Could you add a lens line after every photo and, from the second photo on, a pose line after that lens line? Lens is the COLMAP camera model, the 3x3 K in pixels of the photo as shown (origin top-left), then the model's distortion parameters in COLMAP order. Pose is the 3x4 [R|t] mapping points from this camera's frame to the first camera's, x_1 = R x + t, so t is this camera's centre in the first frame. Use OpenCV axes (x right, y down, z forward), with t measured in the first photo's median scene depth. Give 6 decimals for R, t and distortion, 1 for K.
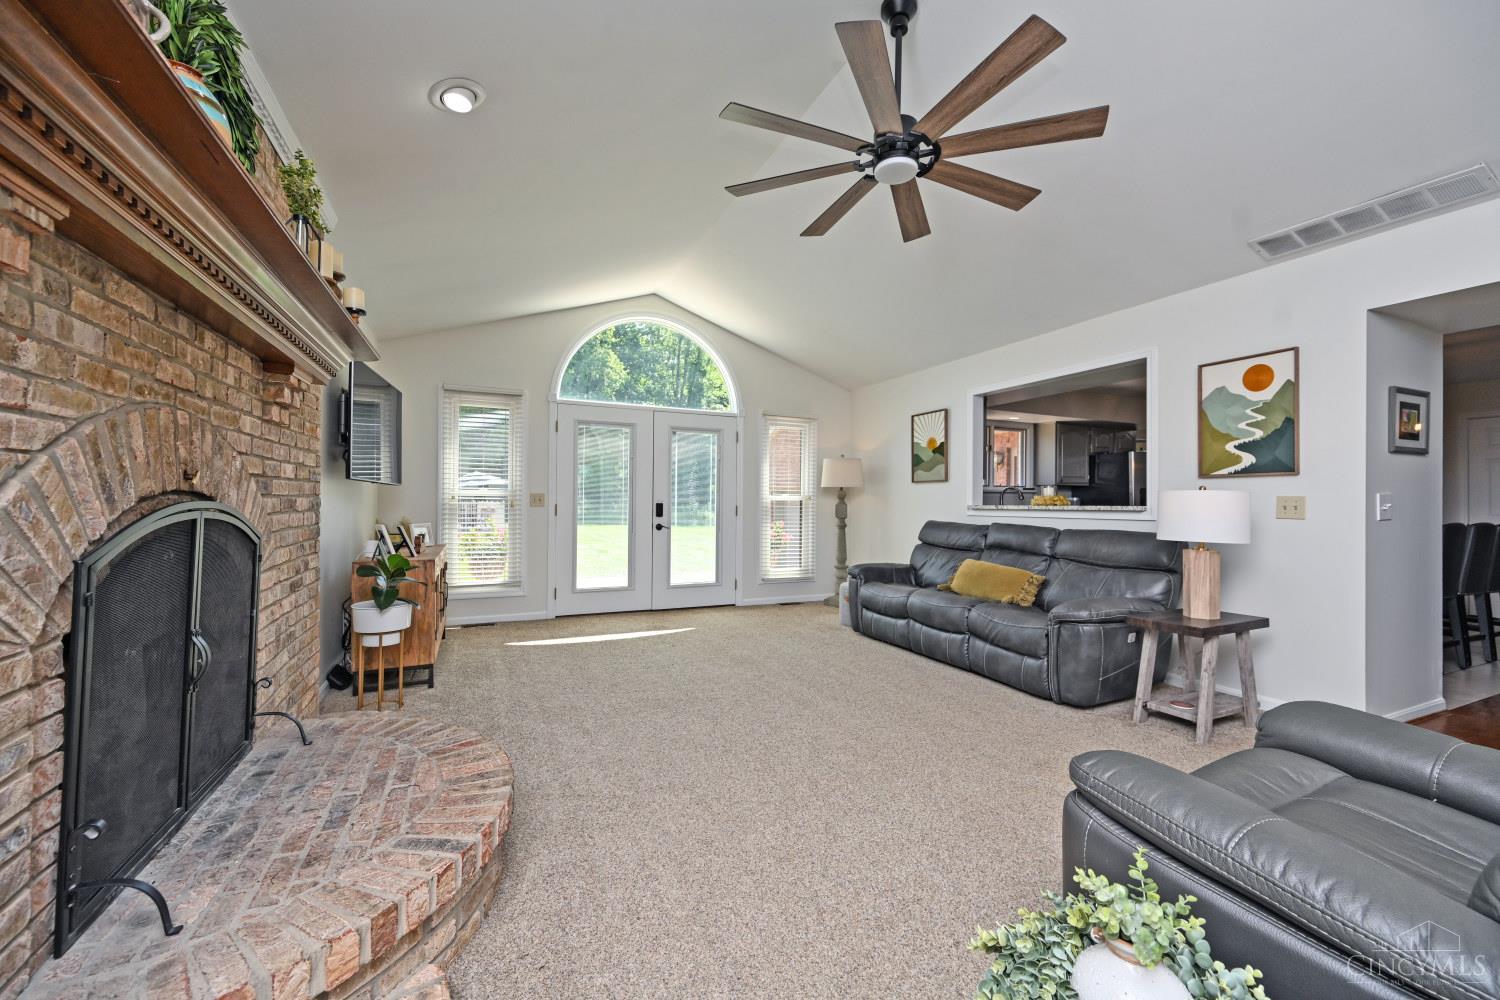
lens RADIAL K [[589.7, 0, 748.5], [0, 589.7, 497.0], [0, 0, 1]] dist [0.008397, -0.000118]
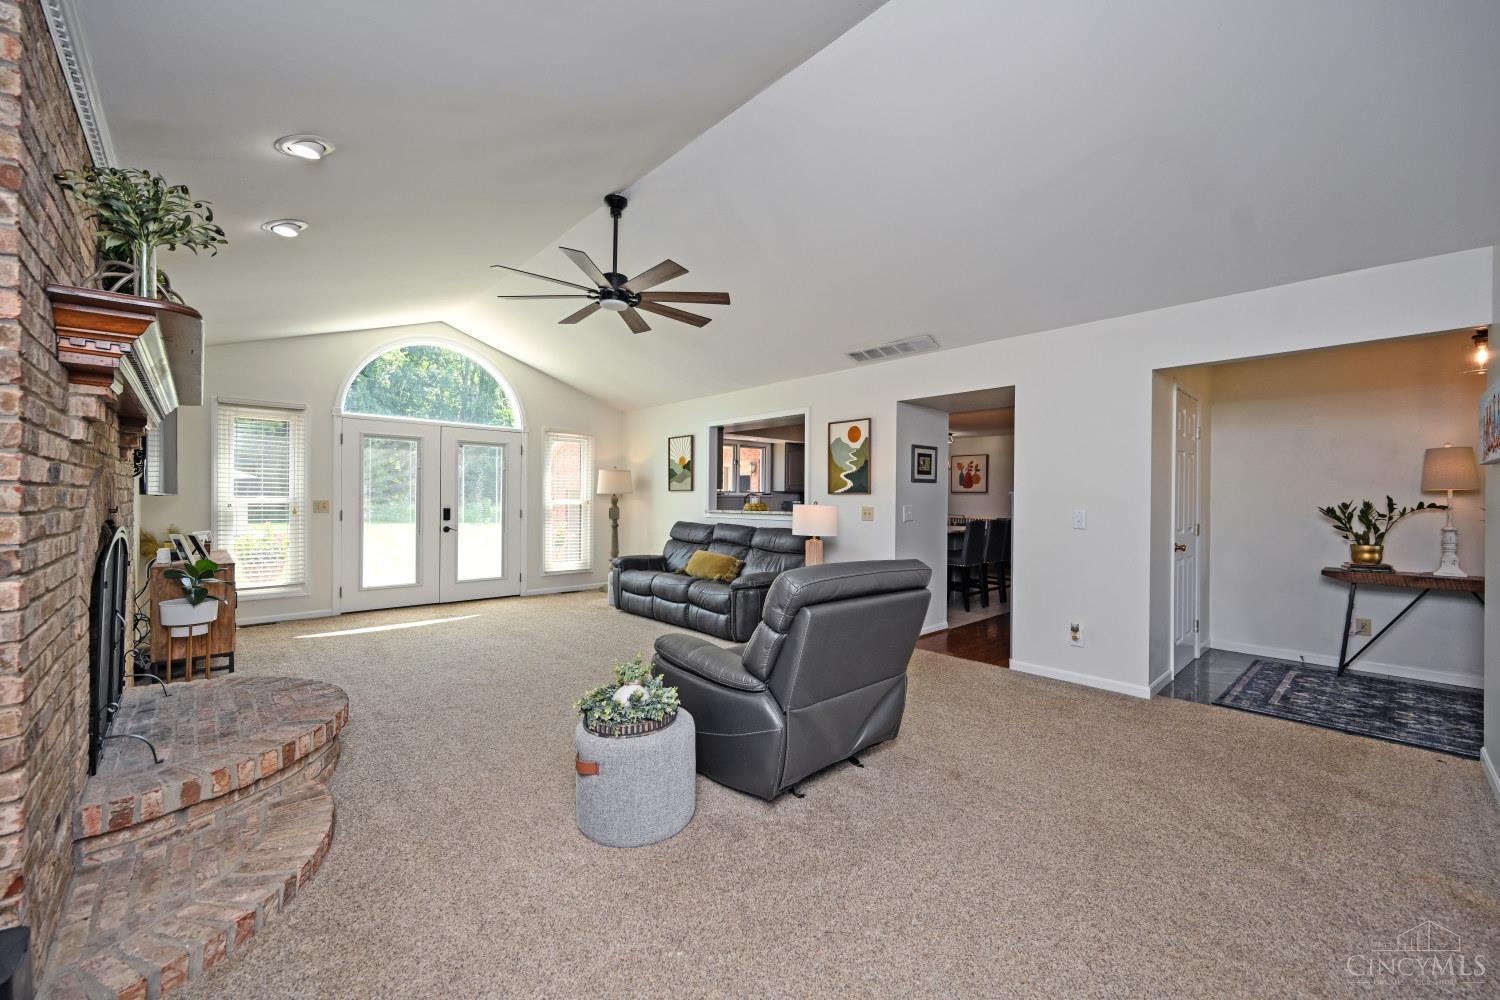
lens RADIAL K [[589.7, 0, 746.6], [0, 589.7, 499.4], [0, 0, 1]] dist [0.008397, -0.000118]
pose [[0.948795, -0.000483, 0.315893, 0.047577], [-0.003780, 0.999910, 0.012881, -0.030444], [-0.315871, -0.013416, 0.948707, -0.333703]]
